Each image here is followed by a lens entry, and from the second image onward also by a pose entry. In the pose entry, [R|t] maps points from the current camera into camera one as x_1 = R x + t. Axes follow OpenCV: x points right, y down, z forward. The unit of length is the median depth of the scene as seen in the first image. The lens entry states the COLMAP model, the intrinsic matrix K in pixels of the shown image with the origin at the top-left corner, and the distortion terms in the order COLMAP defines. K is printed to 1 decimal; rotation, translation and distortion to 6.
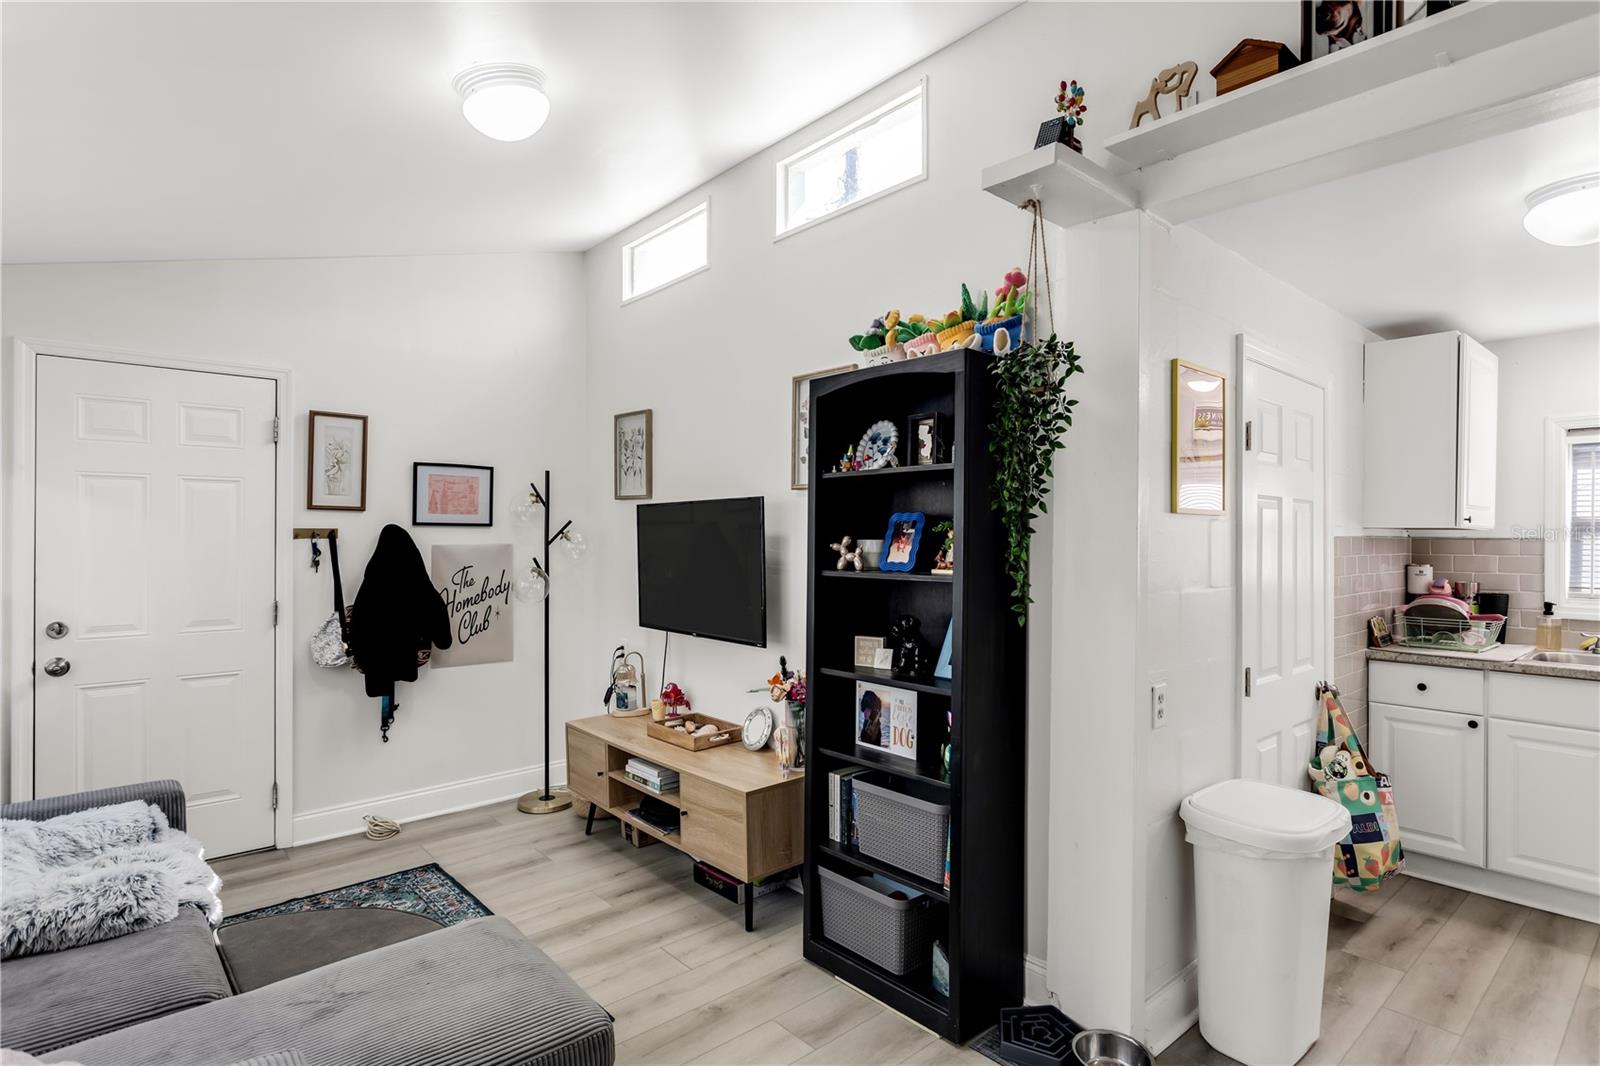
lens RADIAL K [[807.7, 0, 807.4], [0, 807.7, 541.8], [0, 0, 1]] dist [-0.008809, 0.003390]
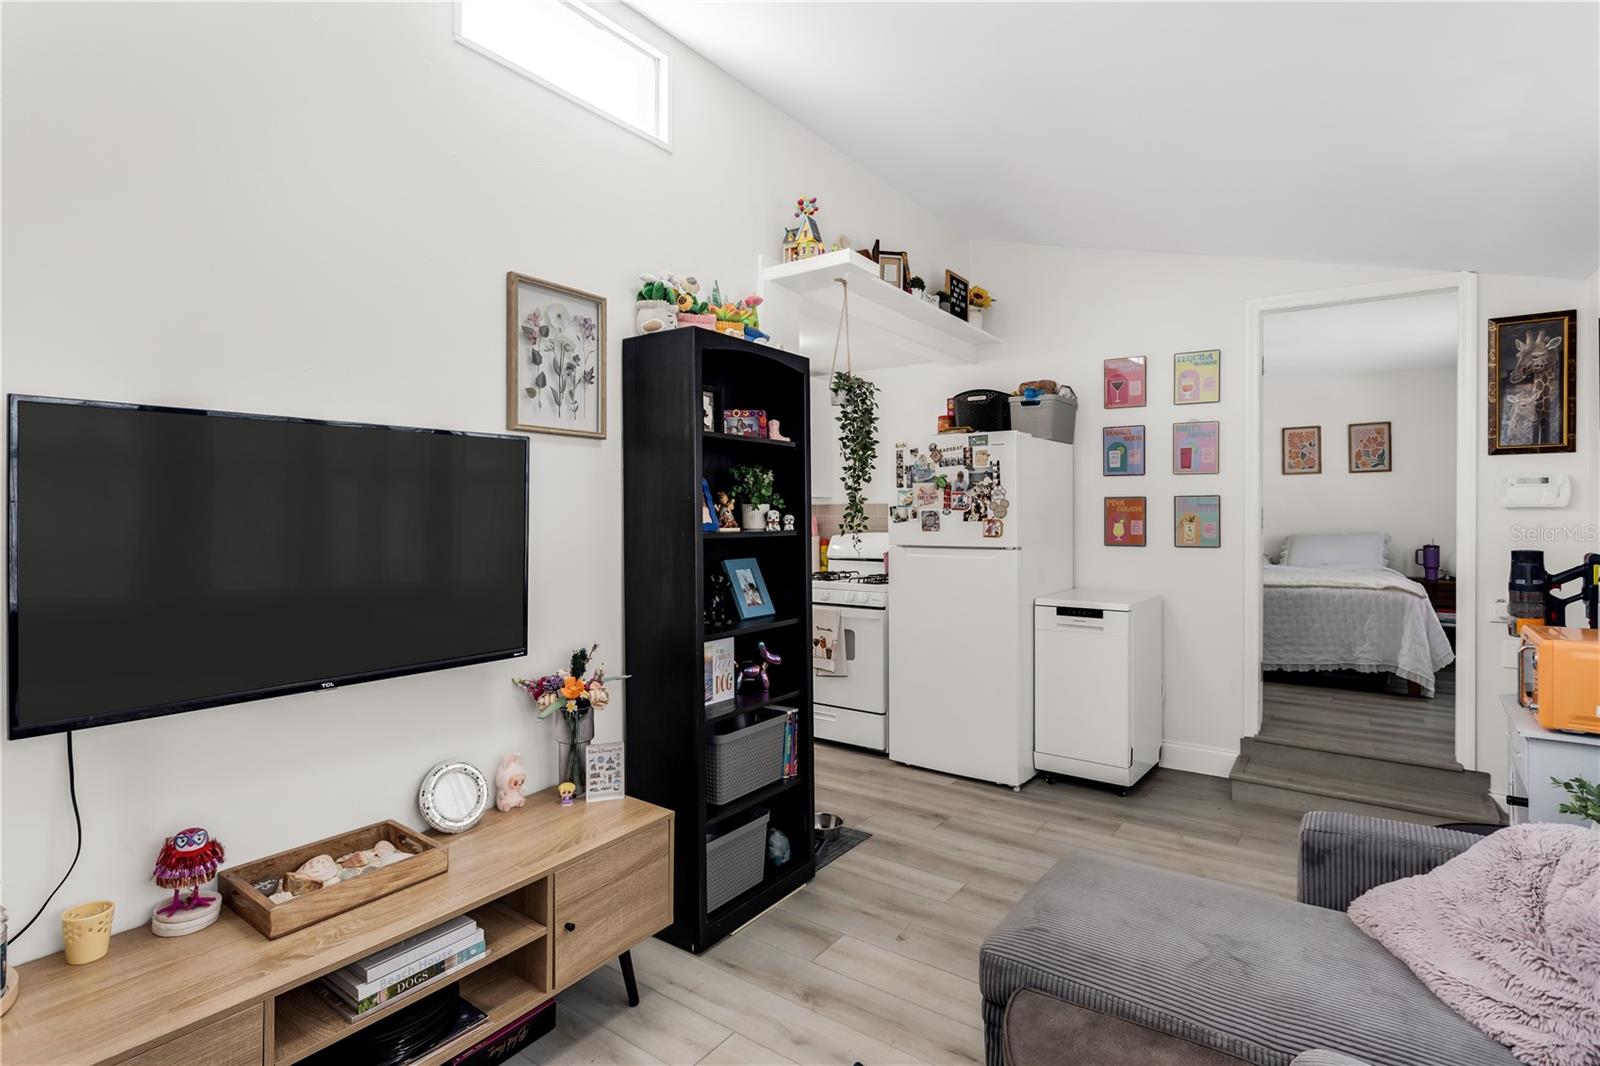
lens RADIAL K [[807.7, 0, 796.5], [0, 807.7, 516.4], [0, 0, 1]] dist [-0.008809, 0.003390]
pose [[-0.226687, -0.008603, 0.973930, -0.804105], [0.002765, 0.999951, 0.009476, 0.006124], [-0.973964, 0.004841, -0.226652, 0.958271]]
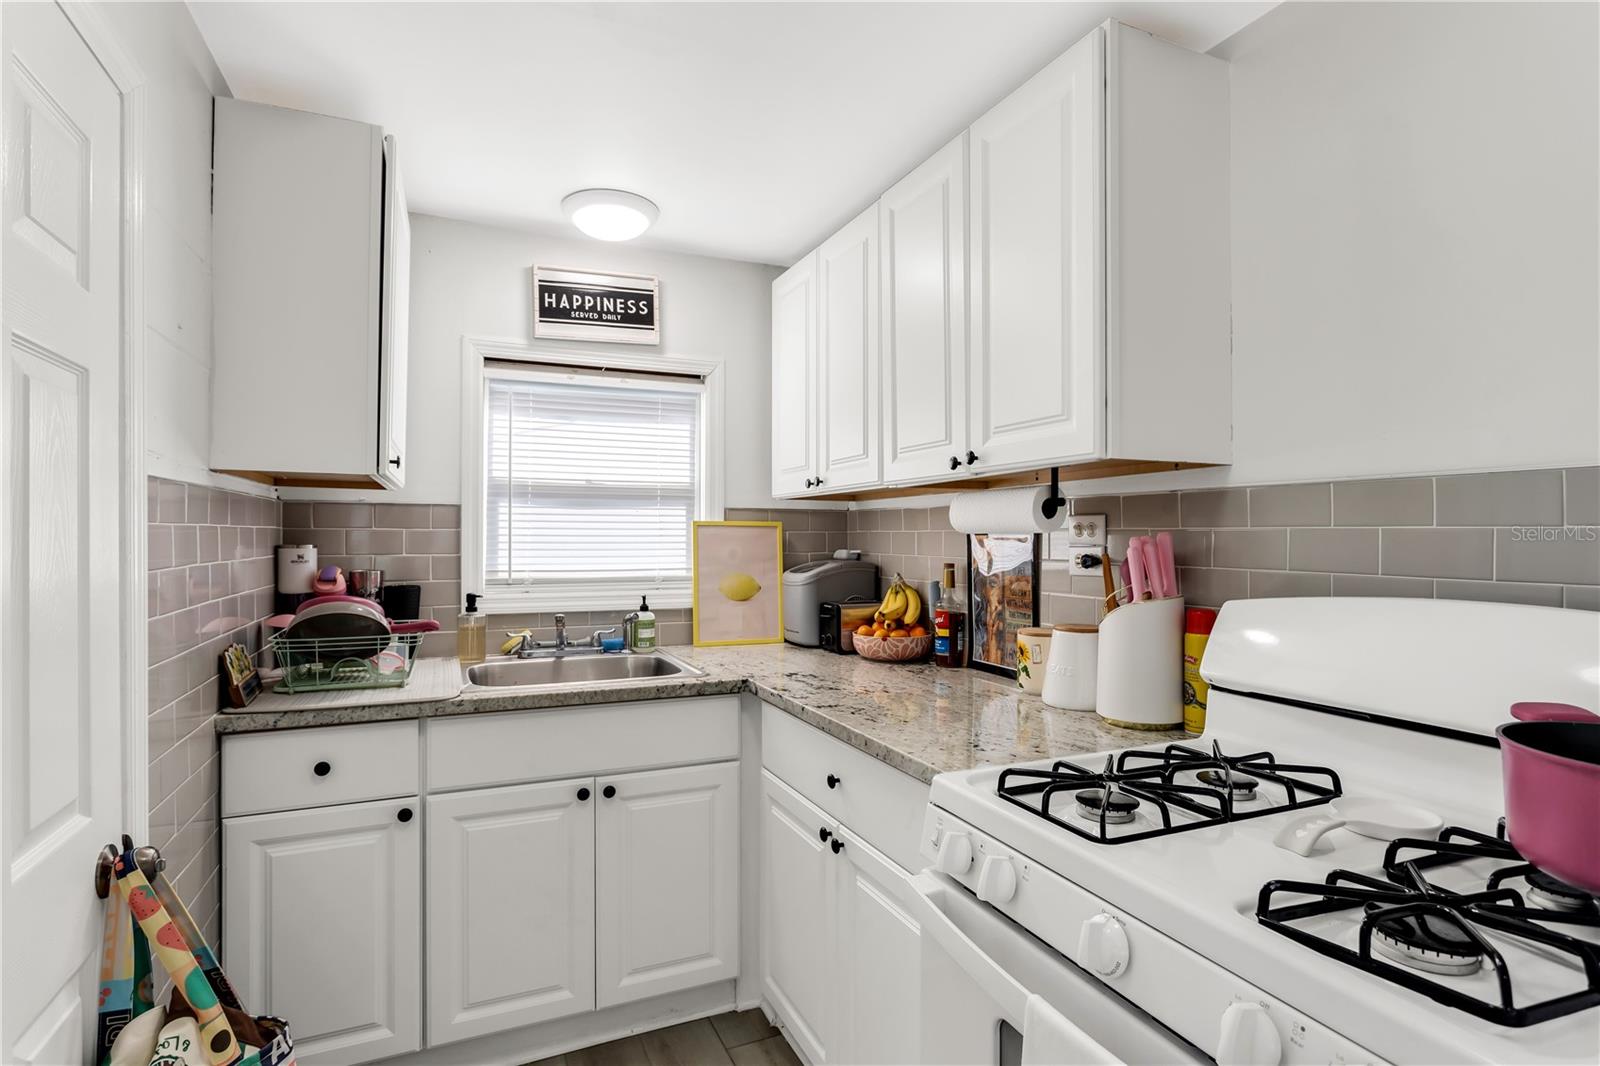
lens RADIAL K [[807.7, 0, 797.5], [0, 807.7, 532.2], [0, 0, 1]] dist [-0.008809, 0.003390]
pose [[0.299467, 0.000916, 0.954106, 0.372885], [0.001345, 0.999998, -0.001383, 0.025168], [-0.954106, 0.001698, 0.299465, 0.578143]]
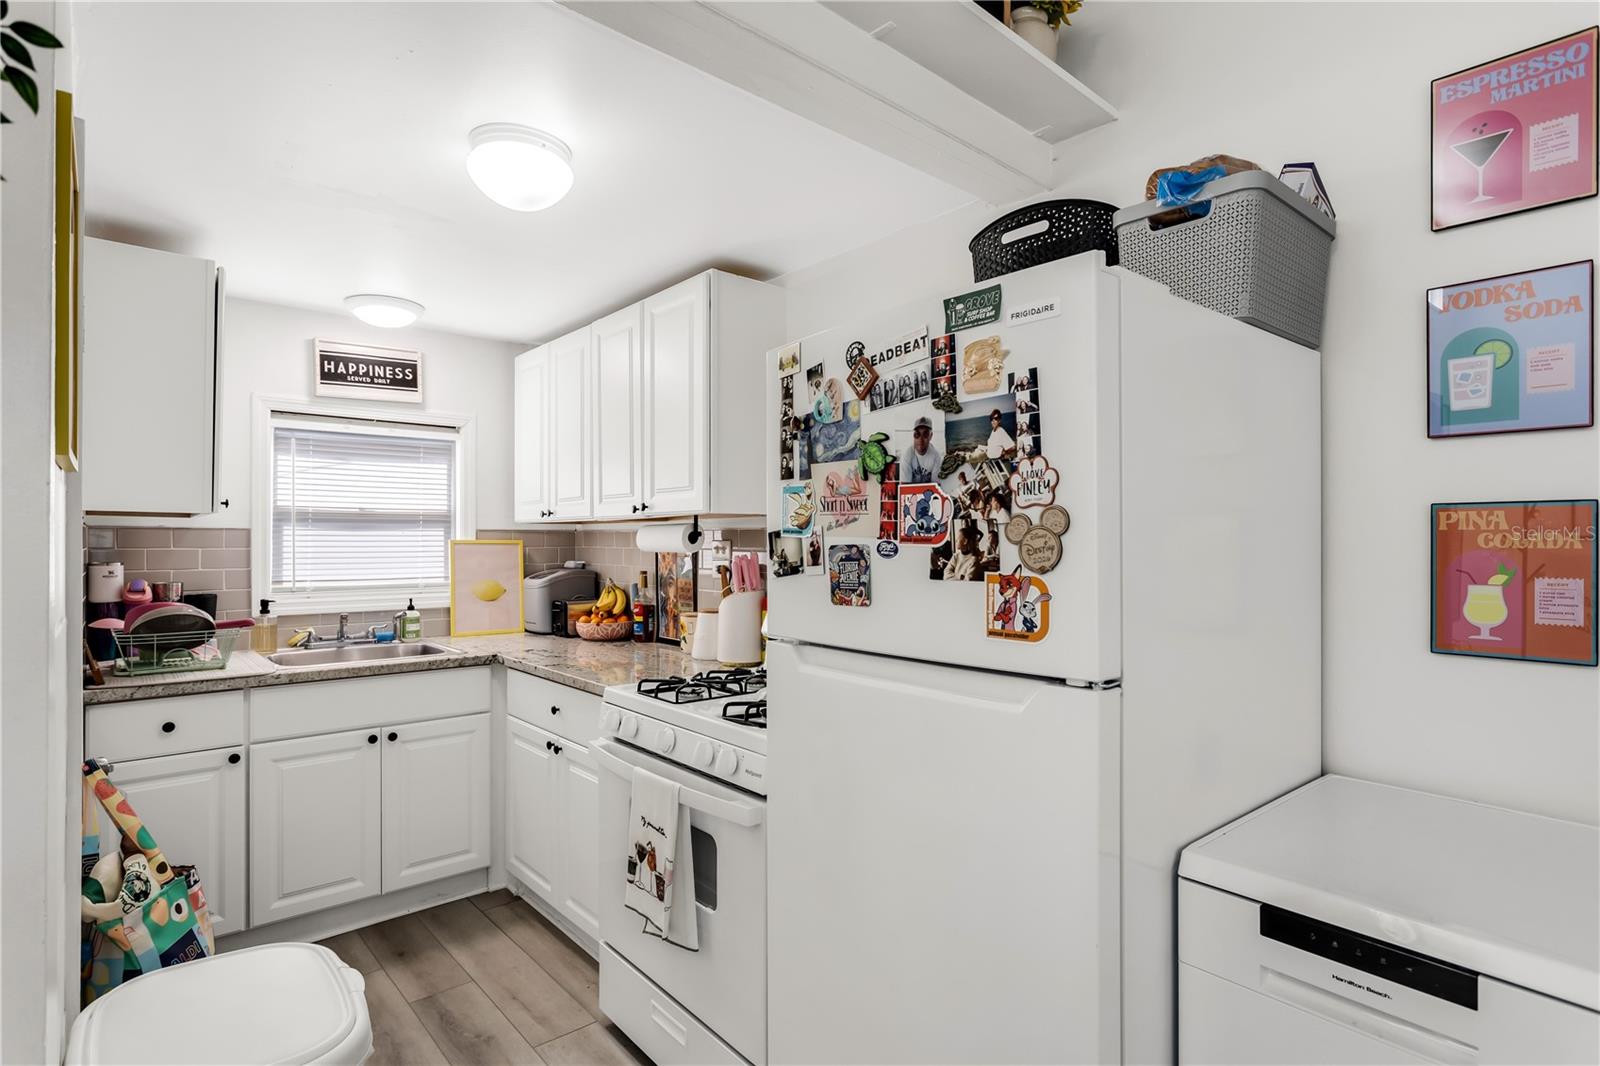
lens RADIAL K [[807.7, 0, 800.5], [0, 807.7, 539.3], [0, 0, 1]] dist [-0.008809, 0.003390]
pose [[-0.001774, -0.003838, 0.999991, 0.024018], [0.001167, 0.999992, 0.003840, 0.005604], [-0.999998, 0.001174, -0.001770, 0.452685]]
